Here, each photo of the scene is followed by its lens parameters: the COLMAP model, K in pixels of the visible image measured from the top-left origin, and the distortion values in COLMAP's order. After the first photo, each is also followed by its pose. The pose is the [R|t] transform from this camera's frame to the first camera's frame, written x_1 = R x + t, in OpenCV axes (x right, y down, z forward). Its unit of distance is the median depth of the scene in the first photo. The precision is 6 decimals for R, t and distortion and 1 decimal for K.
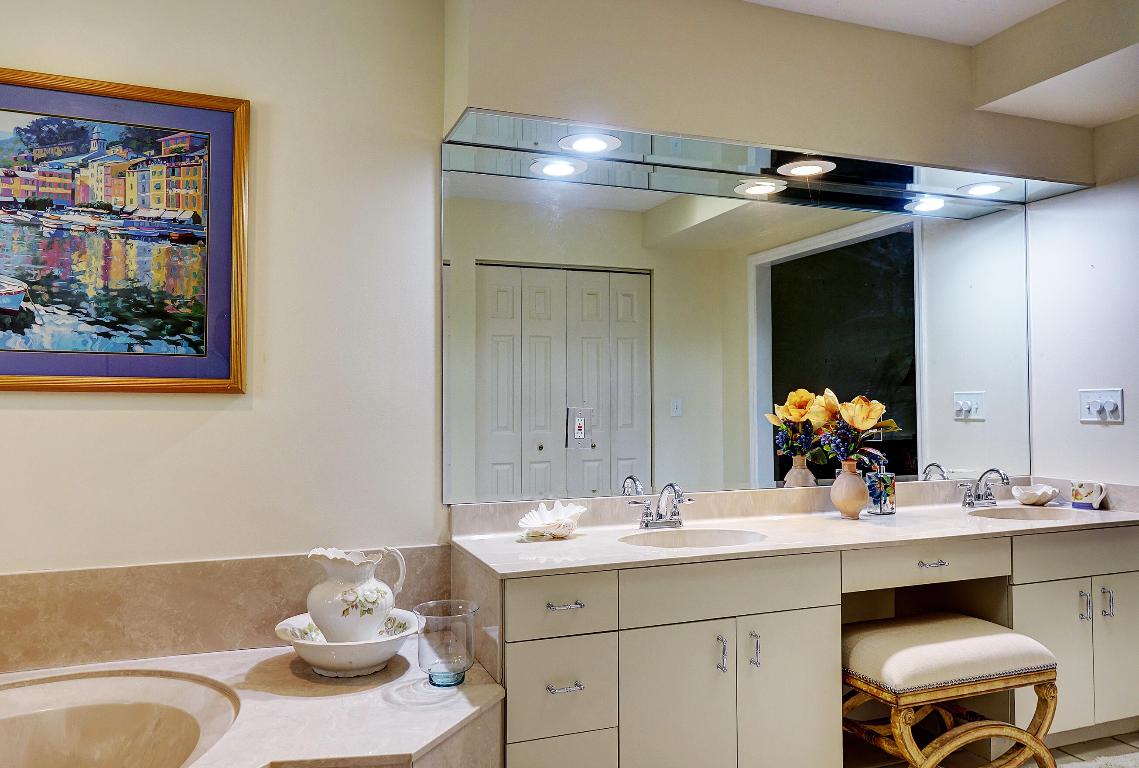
lens RADIAL K [[804.0, 0, 569.5], [0, 804.0, 384.0], [0, 0, 1]] dist [0.004084, 0.001765]
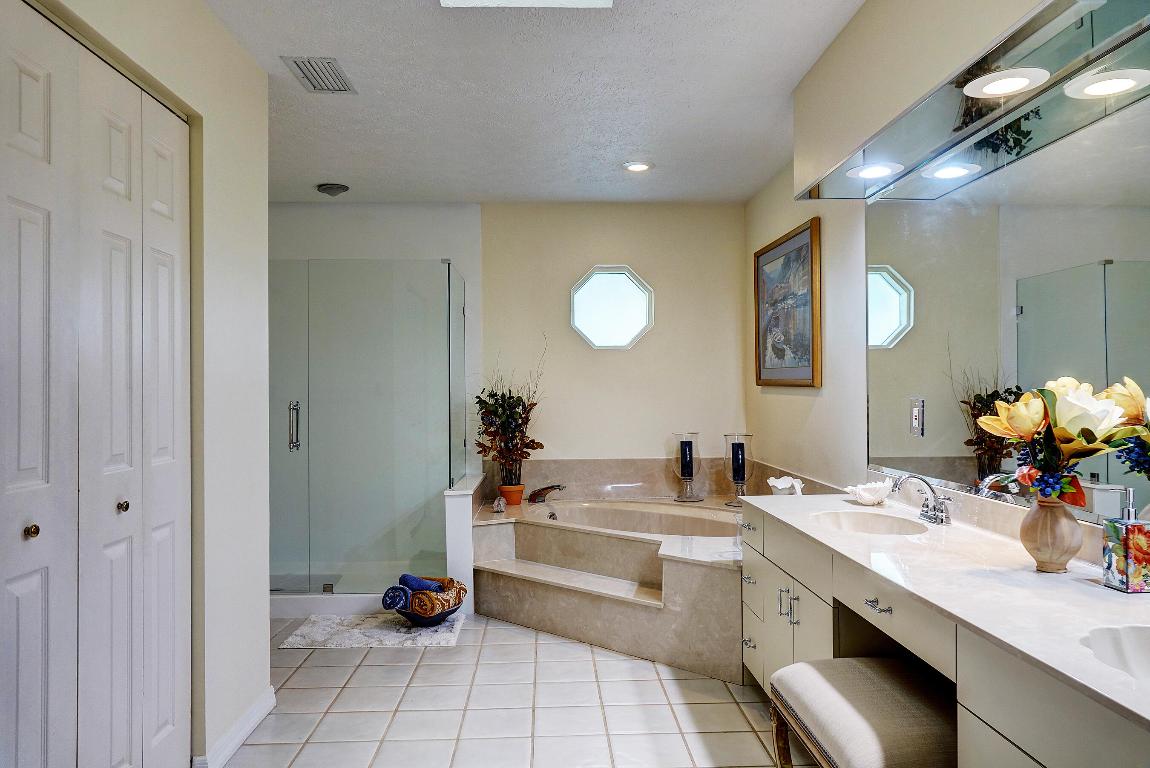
lens RADIAL K [[800.5, 0, 575.0], [0, 800.5, 384.0], [0, 0, 1]] dist [0.004855, -0.000432]
pose [[-0.321705, -0.001516, -0.946839, 1.388620], [0.026009, 0.999607, -0.010438, 0.009005], [0.946483, -0.027984, -0.321540, 1.059466]]
